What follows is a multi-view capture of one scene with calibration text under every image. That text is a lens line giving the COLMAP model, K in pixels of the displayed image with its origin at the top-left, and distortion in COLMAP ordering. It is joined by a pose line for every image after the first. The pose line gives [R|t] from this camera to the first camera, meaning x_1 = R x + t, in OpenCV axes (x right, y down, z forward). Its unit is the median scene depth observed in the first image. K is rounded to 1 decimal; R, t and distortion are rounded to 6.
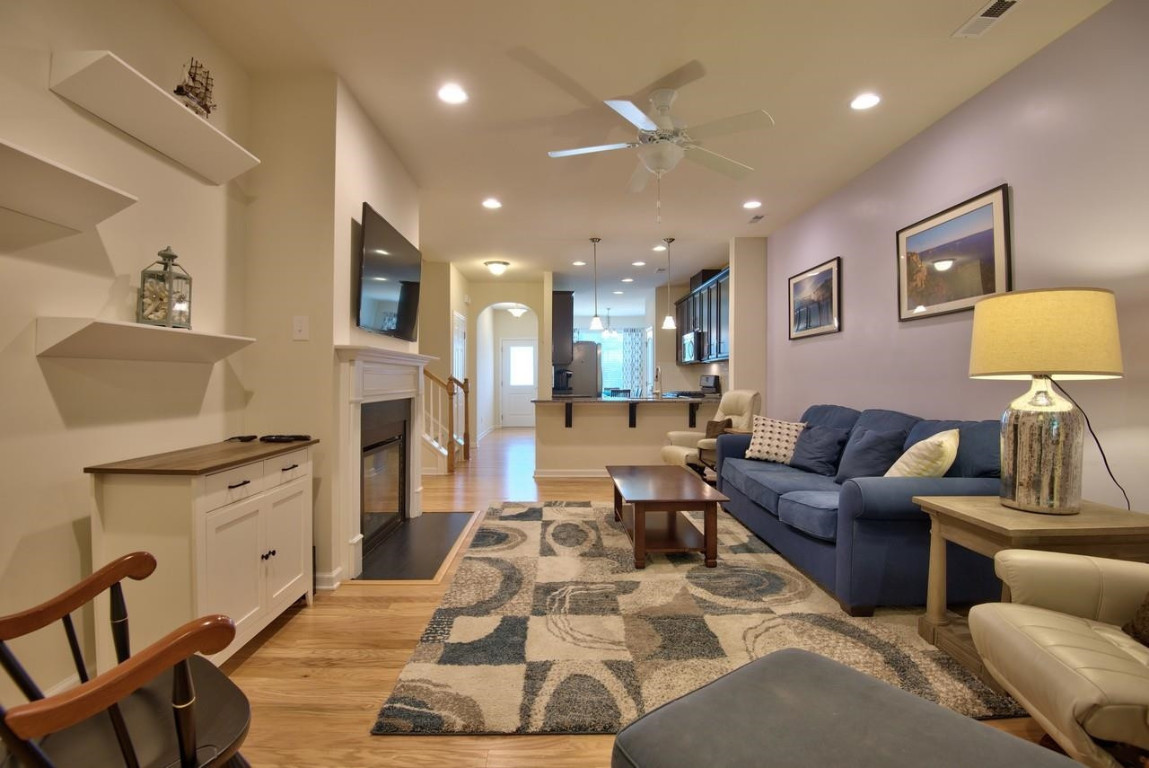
lens RADIAL K [[524.7, 0, 569.3], [0, 524.7, 383.7], [0, 0, 1]] dist [-0.013217, -0.021687]
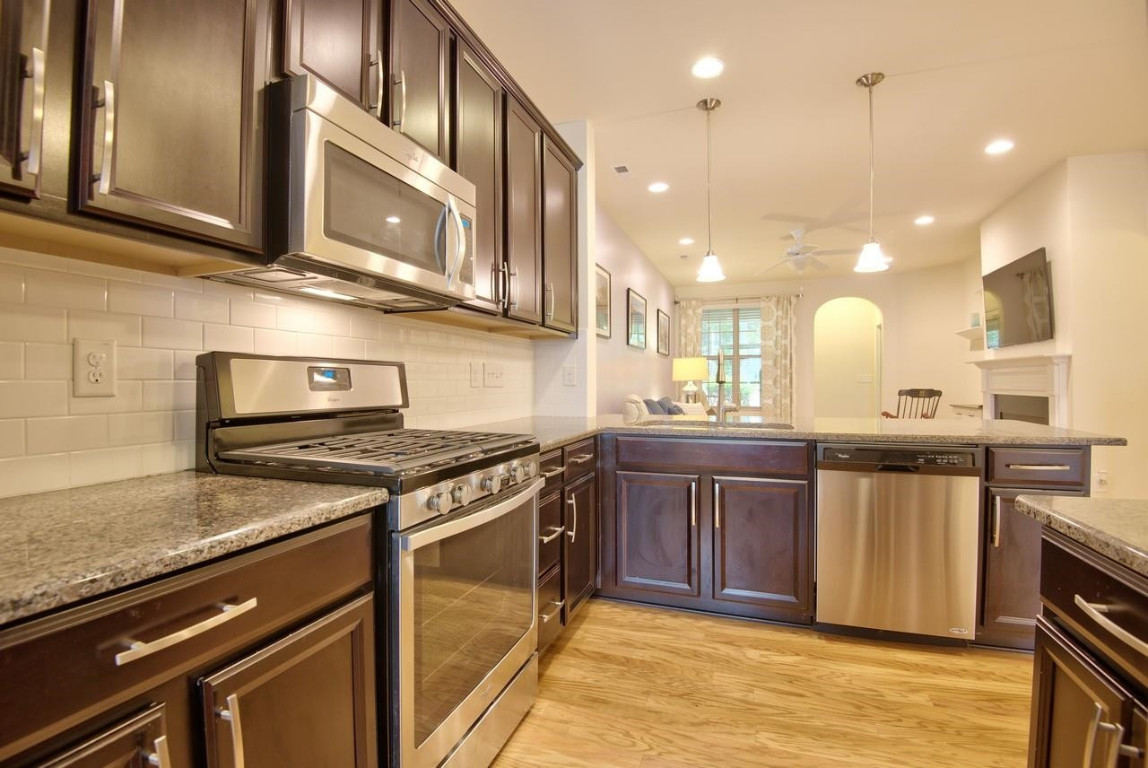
lens RADIAL K [[524.2, 0, 568.8], [0, 524.2, 383.7], [0, 0, 1]] dist [-0.013217, -0.021687]
pose [[-0.932256, 0.004046, 0.361776, 0.308514], [0.007651, 0.999934, 0.008533, -0.021345], [-0.361718, 0.010723, -0.932226, 3.482467]]
